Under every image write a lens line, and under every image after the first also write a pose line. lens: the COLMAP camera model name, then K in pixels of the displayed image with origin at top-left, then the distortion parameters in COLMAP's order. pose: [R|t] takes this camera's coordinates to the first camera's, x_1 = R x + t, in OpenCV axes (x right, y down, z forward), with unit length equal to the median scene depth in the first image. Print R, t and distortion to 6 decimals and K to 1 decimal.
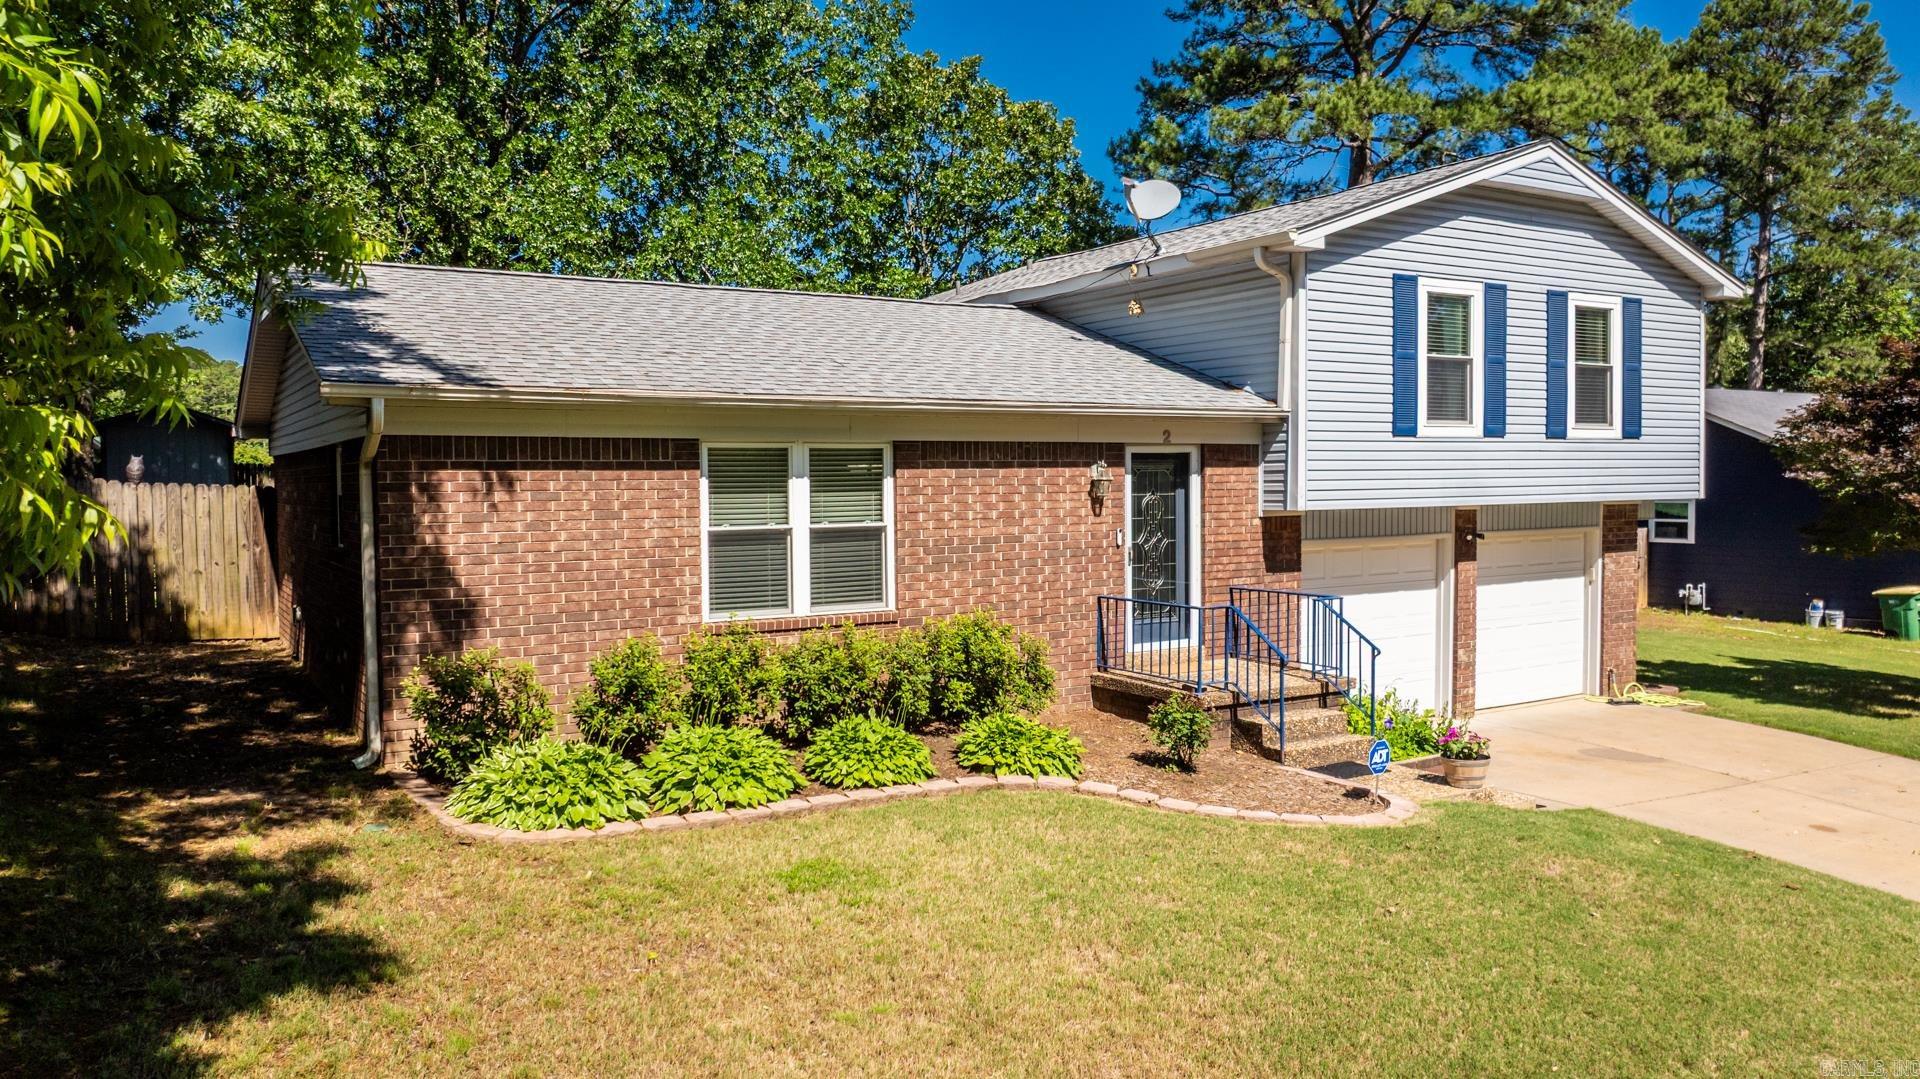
lens RADIAL K [[1360.9, 0, 960.0], [0, 1360.9, 539.5], [0, 0, 1]] dist [-0.012814, -0.002835]
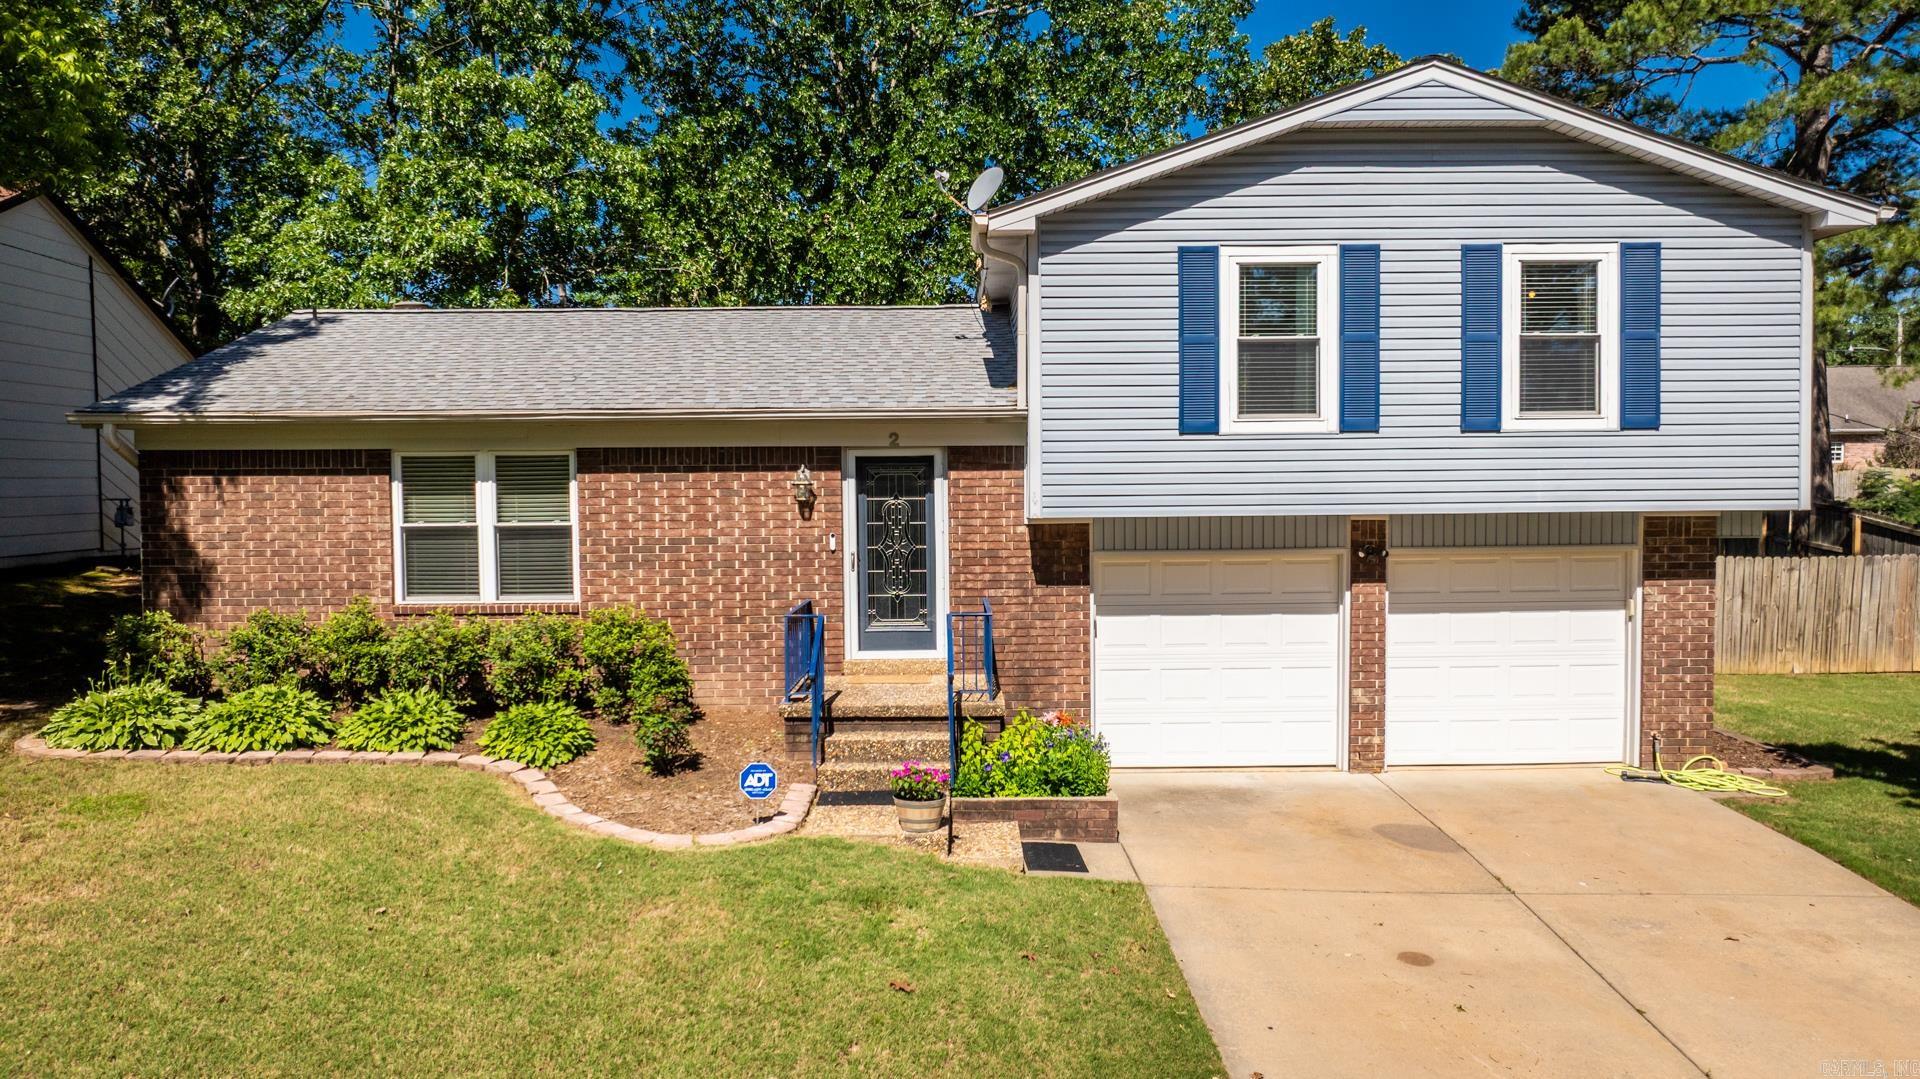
lens RADIAL K [[1317.0, 0, 955.9], [0, 1317.0, 536.5], [0, 0, 1]] dist [-0.017833, -0.004069]
pose [[0.855868, 0.024099, -0.516633, 0.680353], [-0.023348, 0.999696, 0.007954, -0.015042], [0.516667, 0.005255, 0.856170, 0.224222]]
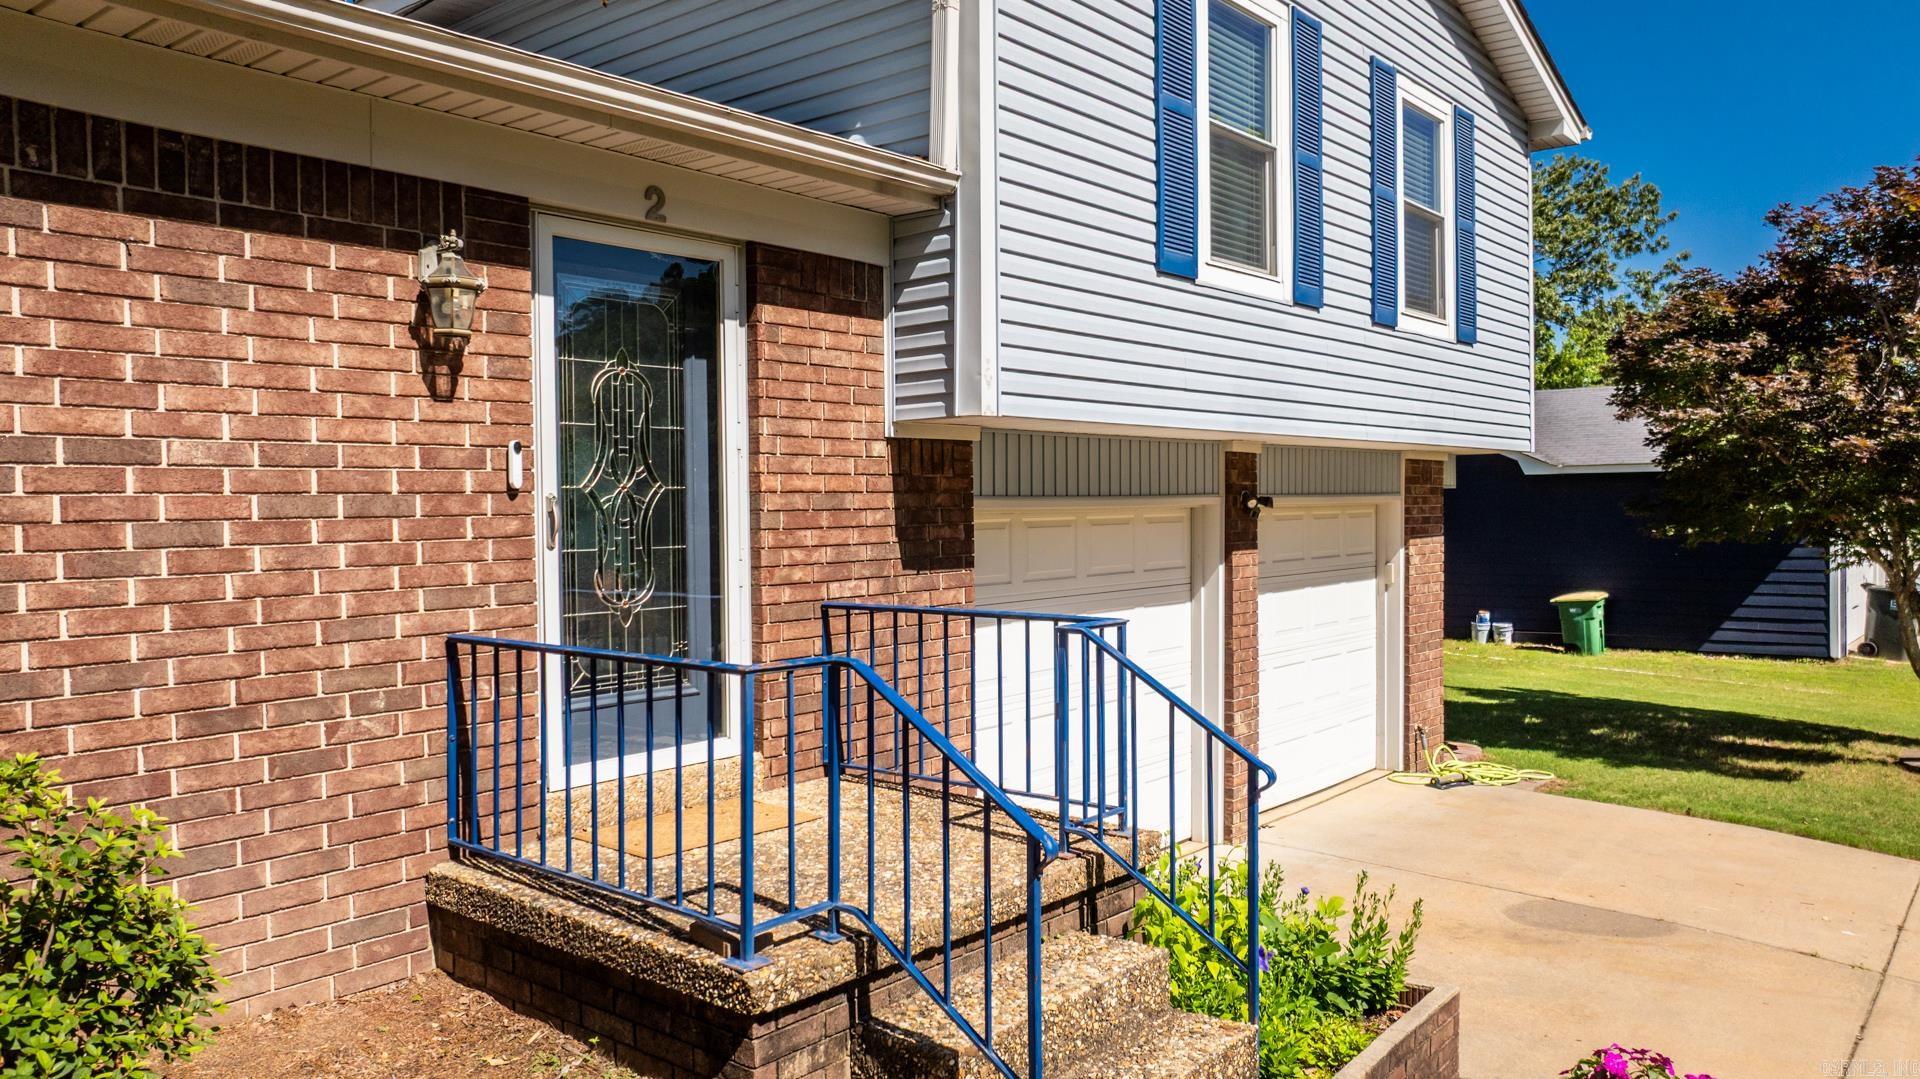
lens RADIAL K [[1360.9, 0, 960.0], [0, 1360.9, 539.5], [0, 0, 1]] dist [-0.012814, -0.002835]
pose [[0.947516, -0.008075, 0.319606, 0.112288], [0.015369, 0.999676, -0.020304, 0.025726], [-0.319338, 0.024151, 0.947333, 0.626792]]
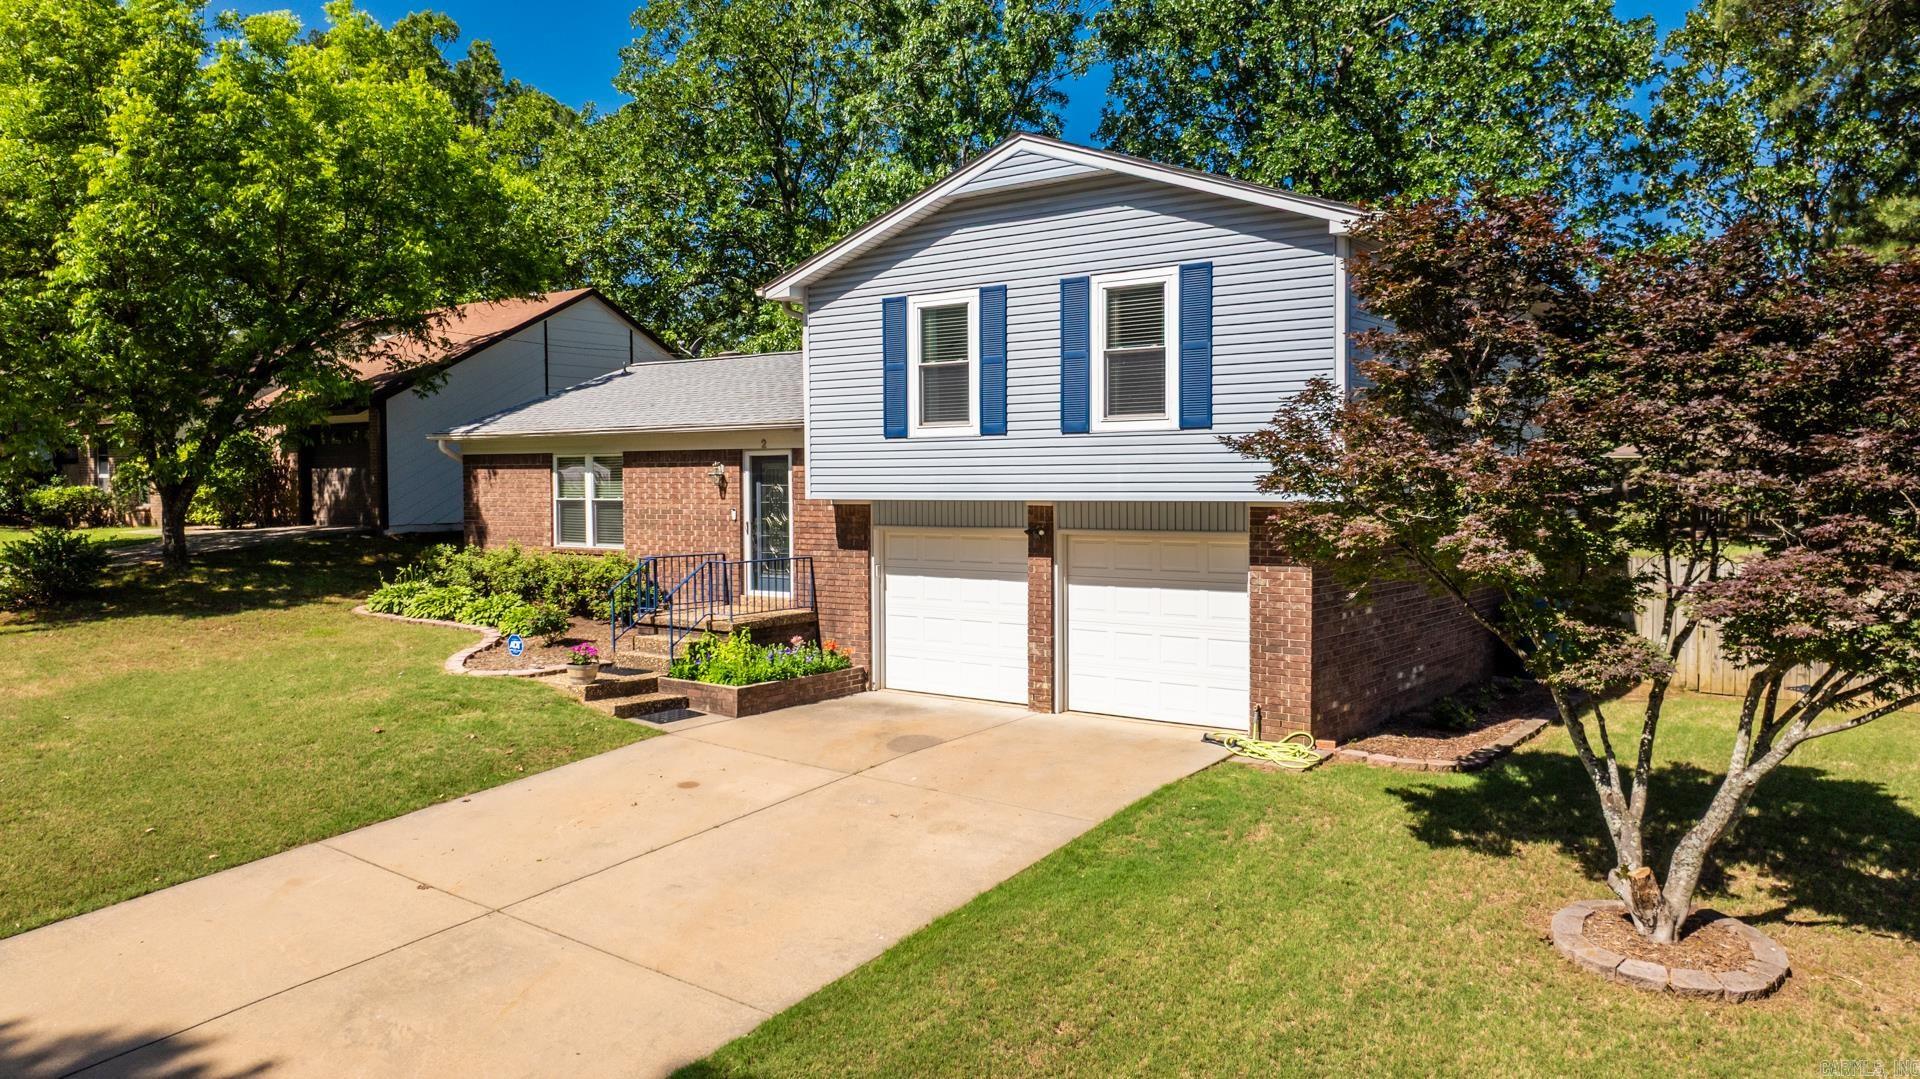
lens RADIAL K [[1360.9, 0, 960.0], [0, 1360.9, 539.5], [0, 0, 1]] dist [-0.012814, -0.002835]
pose [[0.364116, 0.050677, -0.929974, 1.539979], [-0.040267, 0.998441, 0.038642, -0.040105], [0.930483, 0.023377, 0.365589, 0.685702]]
